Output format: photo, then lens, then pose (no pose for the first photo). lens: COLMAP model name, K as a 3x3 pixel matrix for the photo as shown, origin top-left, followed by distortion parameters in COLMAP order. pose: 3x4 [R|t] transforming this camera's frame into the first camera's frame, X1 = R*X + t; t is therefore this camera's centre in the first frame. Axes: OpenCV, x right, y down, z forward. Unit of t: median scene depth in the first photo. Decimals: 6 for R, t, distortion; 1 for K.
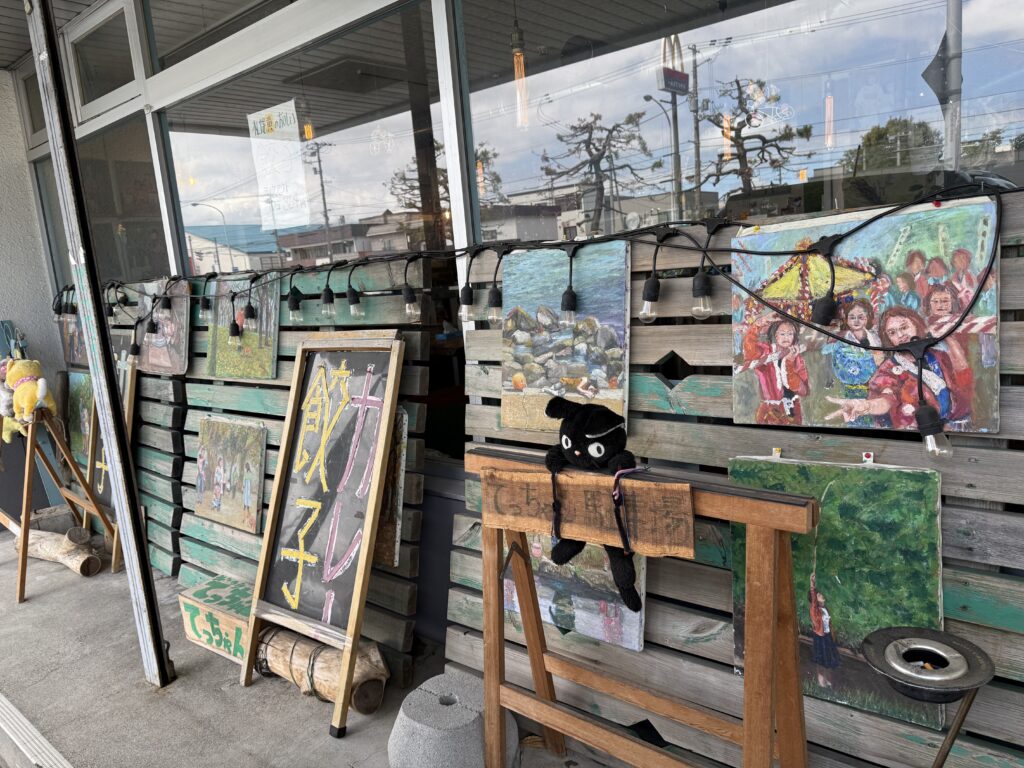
lens RADIAL K [[741.3, 0, 512.9], [0, 741.3, 388.0], [0, 0, 1]] dist [0.000528, -0.009243]
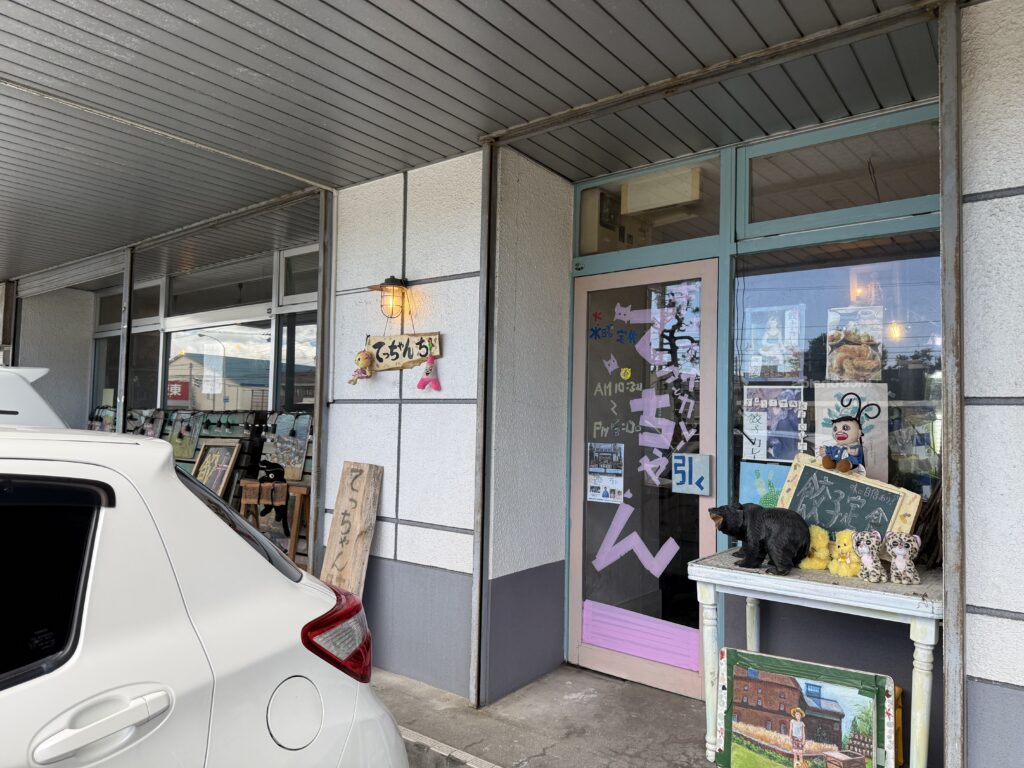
lens RADIAL K [[708.5, 0, 514.1], [0, 708.5, 381.6], [0, 0, 1]] dist [-0.002969, -0.002169]
pose [[0.994396, 0.102935, 0.024091, 0.598685], [-0.094945, 0.969797, -0.224677, 0.158576], [-0.046491, 0.221130, 0.974136, -1.243956]]
